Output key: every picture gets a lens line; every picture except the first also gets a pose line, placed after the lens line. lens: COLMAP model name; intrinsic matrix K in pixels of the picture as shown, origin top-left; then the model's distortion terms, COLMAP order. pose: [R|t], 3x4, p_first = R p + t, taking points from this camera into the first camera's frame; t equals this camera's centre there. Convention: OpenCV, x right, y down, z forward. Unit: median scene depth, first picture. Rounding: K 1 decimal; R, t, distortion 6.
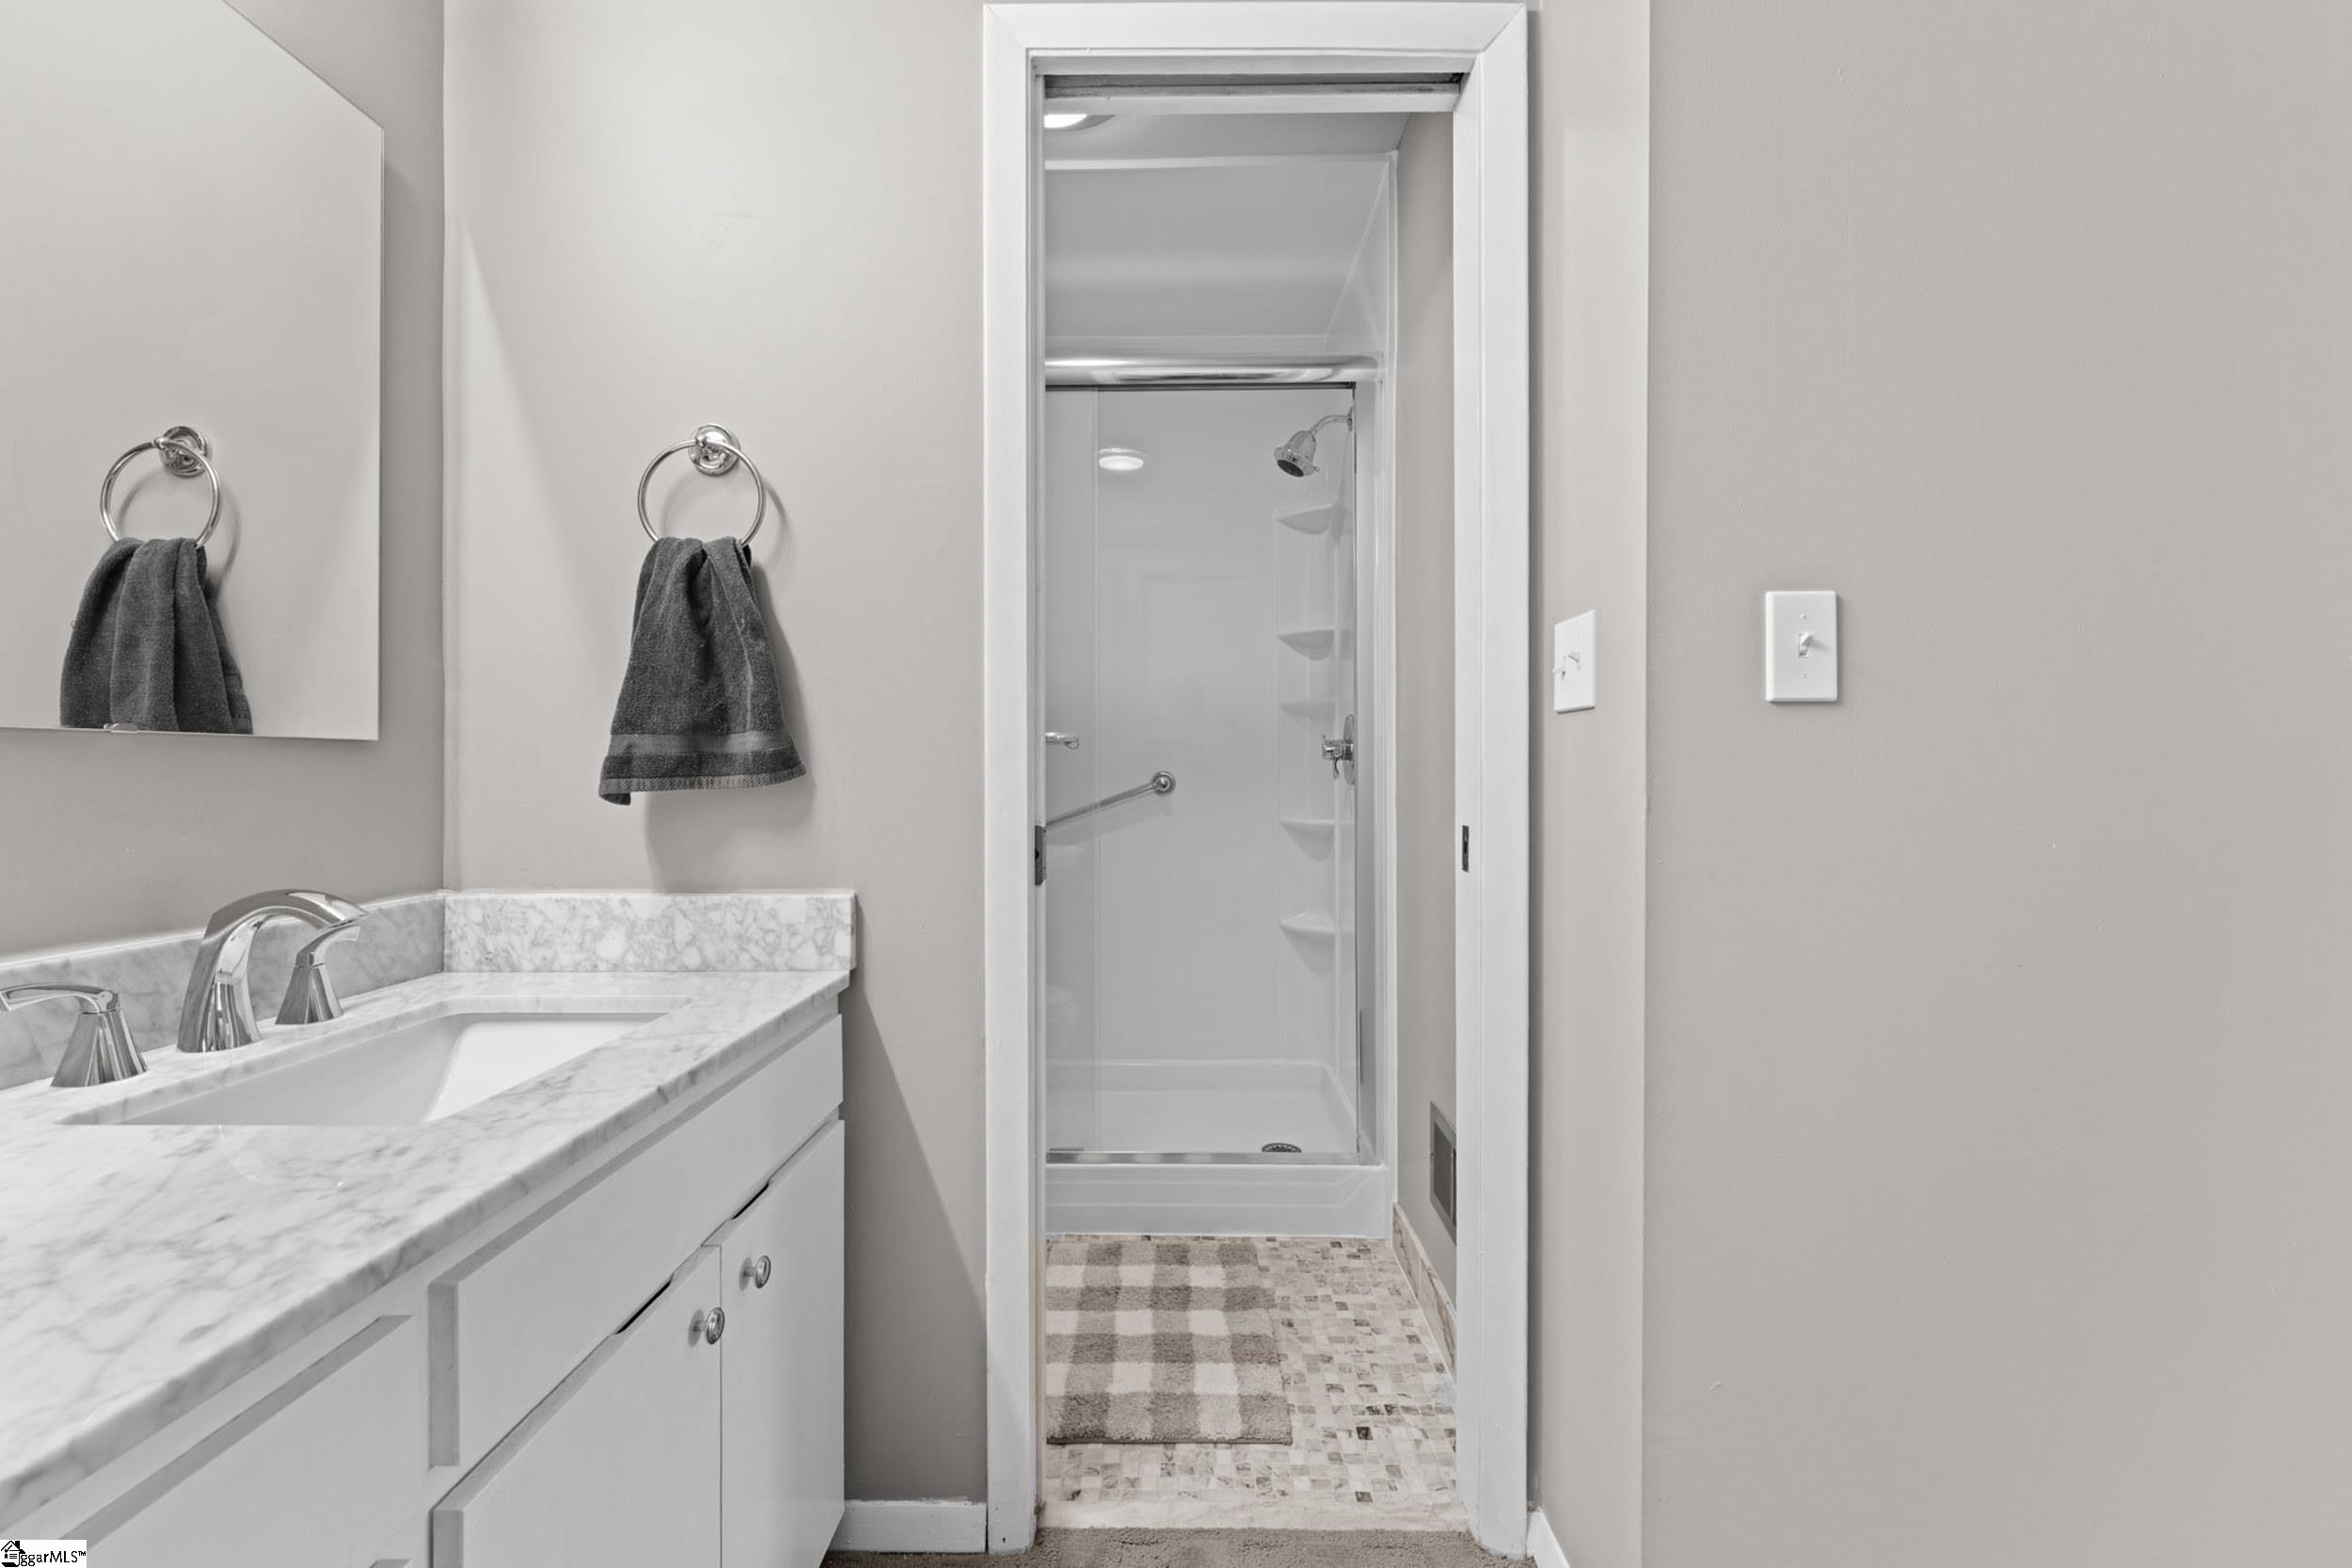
lens RADIAL K [[991.5, 0, 1176.2], [0, 991.5, 758.5], [0, 0, 1]] dist [0.001337, -0.000421]
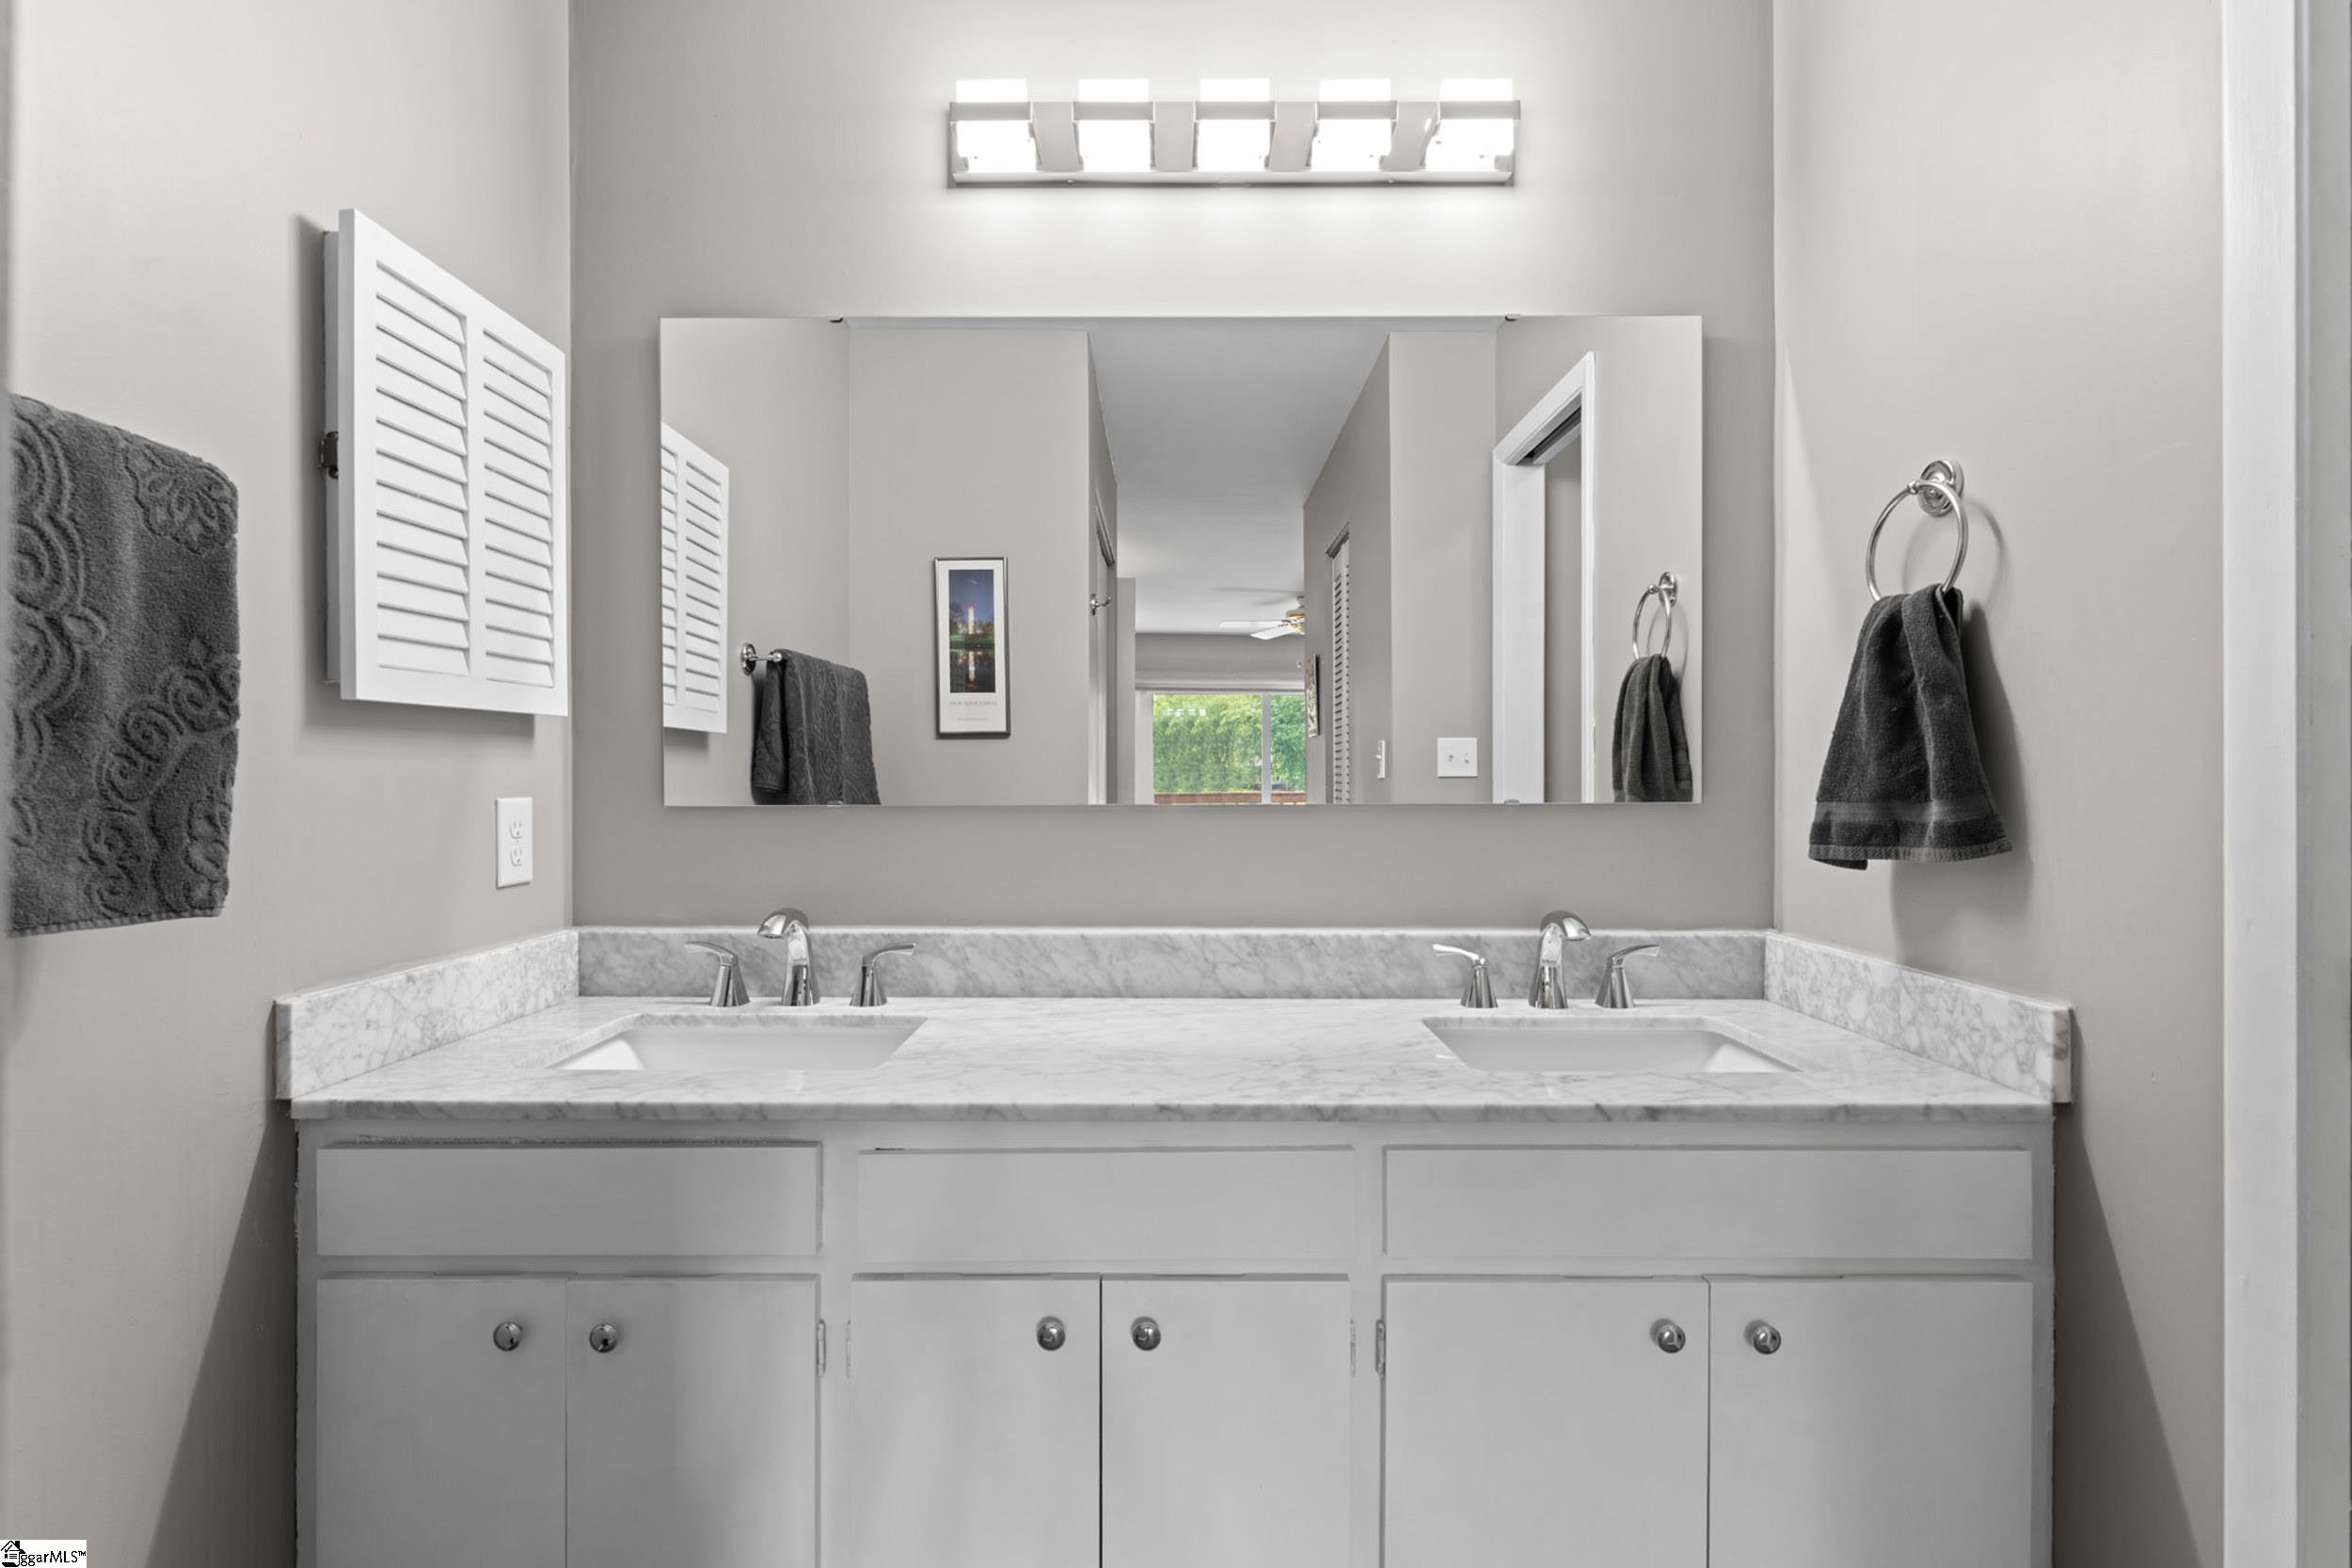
lens RADIAL K [[1087.3, 0, 1174.9], [0, 1087.3, 789.9], [0, 0, 1]] dist [-0.002935, -0.000512]
pose [[0.001001, 0.009405, -0.999955, 0.537332], [0.012316, 0.999880, 0.009417, -0.052461], [0.999924, -0.012325, 0.000885, 0.305871]]
